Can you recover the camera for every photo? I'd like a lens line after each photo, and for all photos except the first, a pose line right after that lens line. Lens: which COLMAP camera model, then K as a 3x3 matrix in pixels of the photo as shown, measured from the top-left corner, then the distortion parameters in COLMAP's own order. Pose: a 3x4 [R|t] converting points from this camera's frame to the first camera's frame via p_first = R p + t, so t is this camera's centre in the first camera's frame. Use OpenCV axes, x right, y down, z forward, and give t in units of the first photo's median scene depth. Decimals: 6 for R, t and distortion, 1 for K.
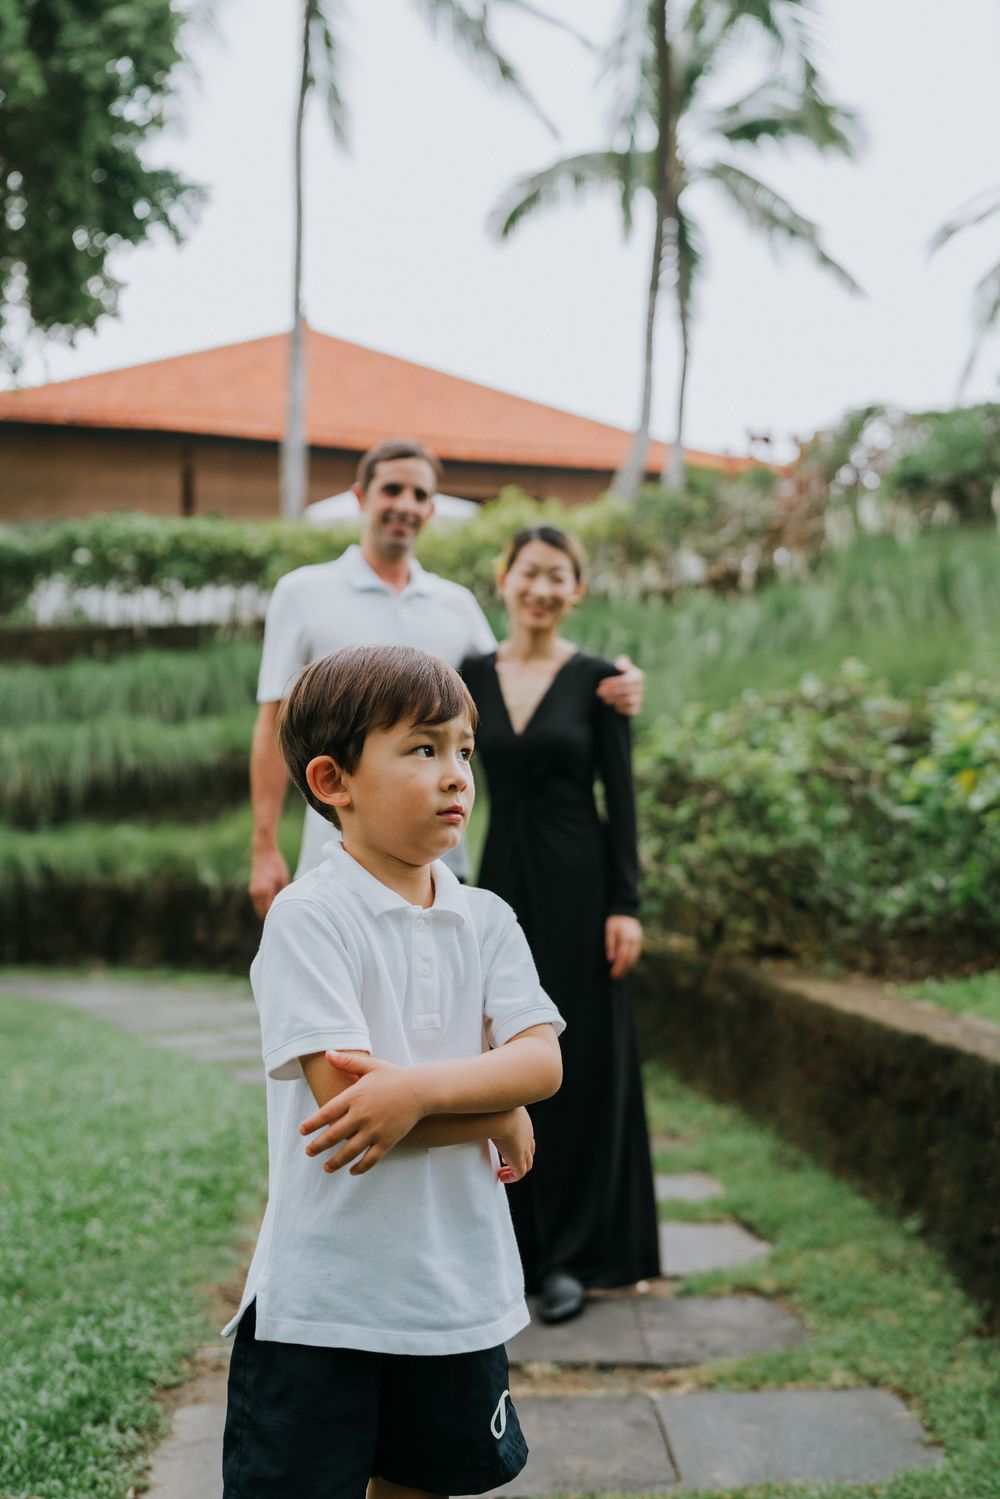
lens RADIAL K [[1420.8, 0, 500.8], [0, 1420.8, 807.4], [0, 0, 1]] dist [0.004614, 0.005495]
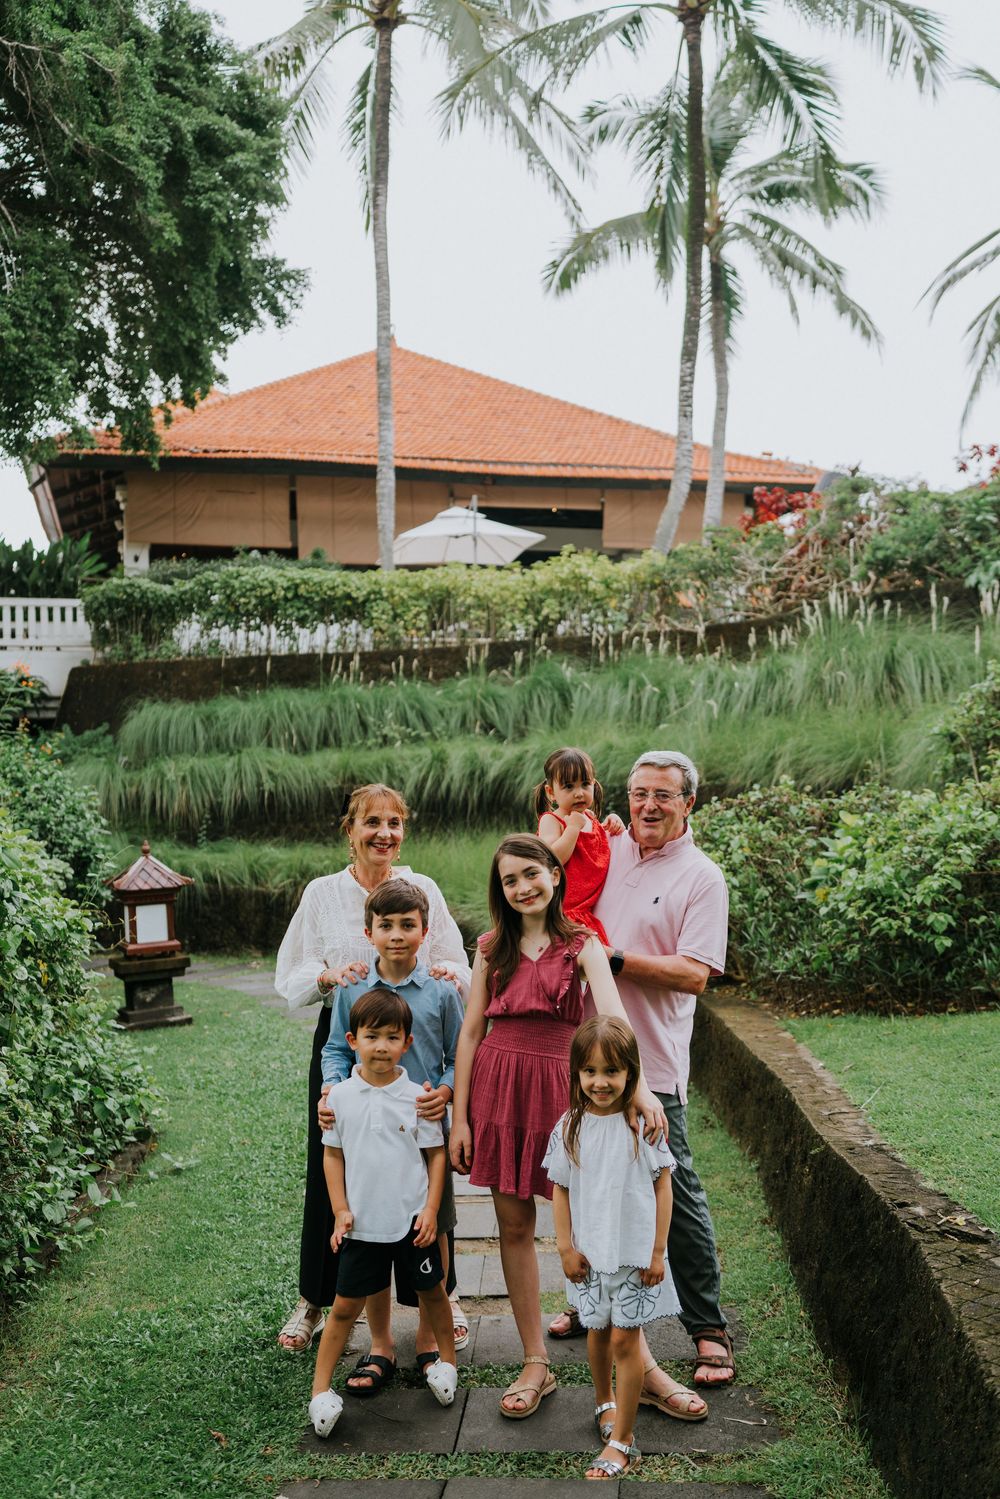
lens RADIAL K [[1387.8, 0, 500.0], [0, 1387.8, 749.5], [0, 0, 1]] dist [0.000976, 0.012191]
pose [[0.997852, -0.022527, -0.061519, 0.015565], [0.023075, 0.999700, 0.008209, -0.052722], [0.061316, -0.009611, 0.998072, -0.160614]]
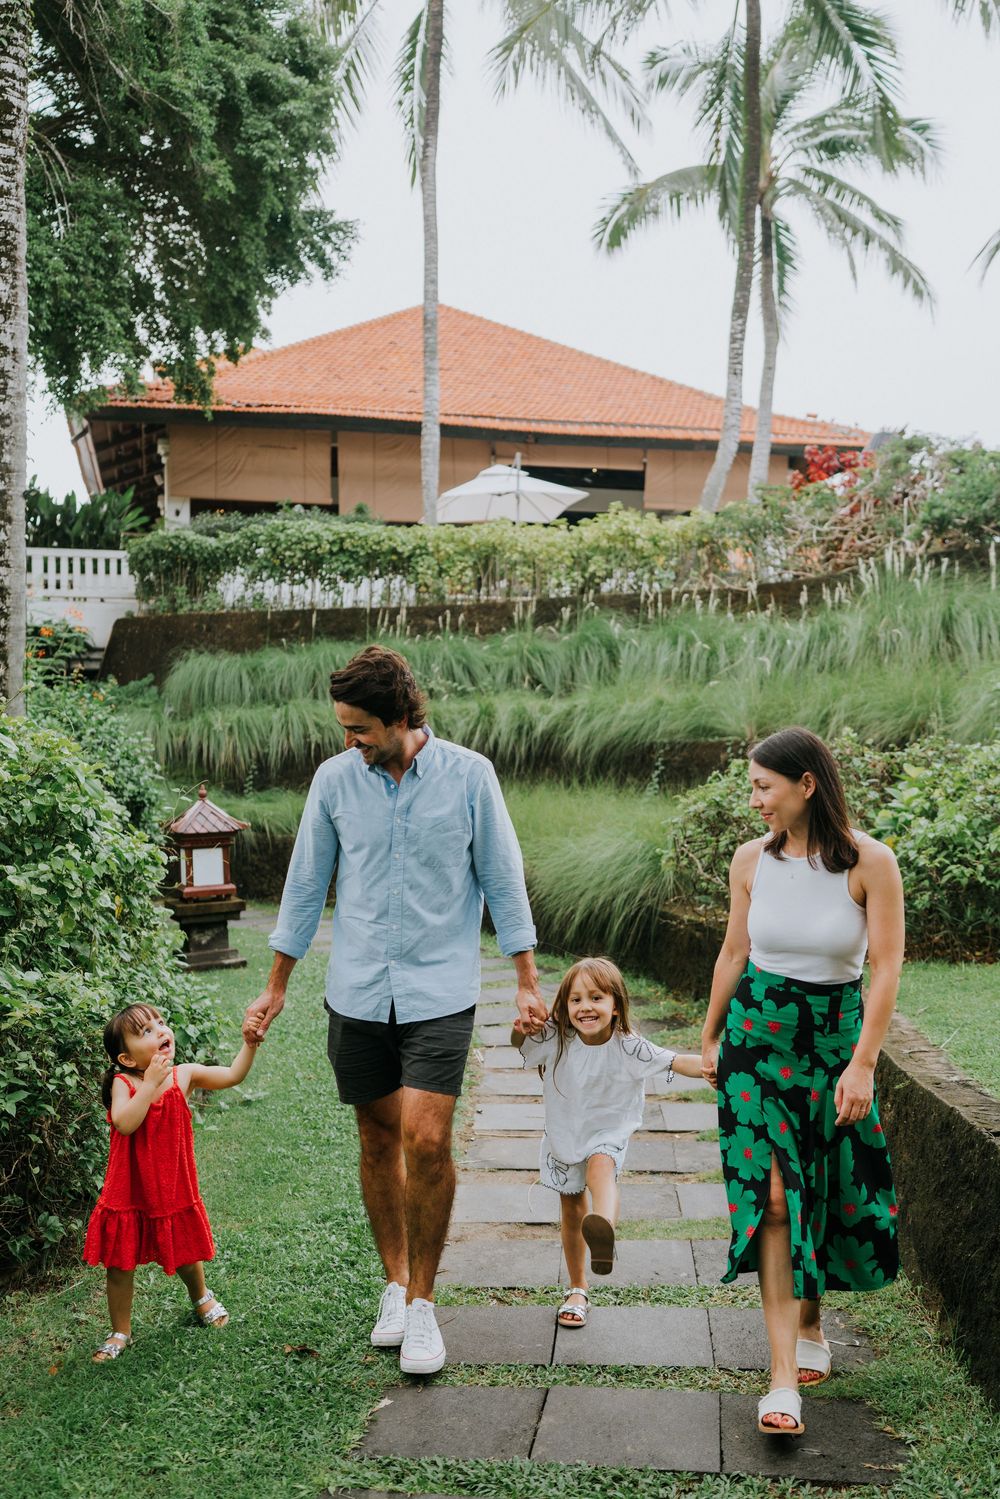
lens RADIAL K [[1387.8, 0, 500.0], [0, 1387.8, 749.5], [0, 0, 1]] dist [0.000976, 0.012191]
pose [[0.996704, -0.003813, -0.081031, 0.002836], [0.006513, 0.999431, 0.033087, -0.046375], [0.080859, -0.033506, 0.996162, -0.162772]]
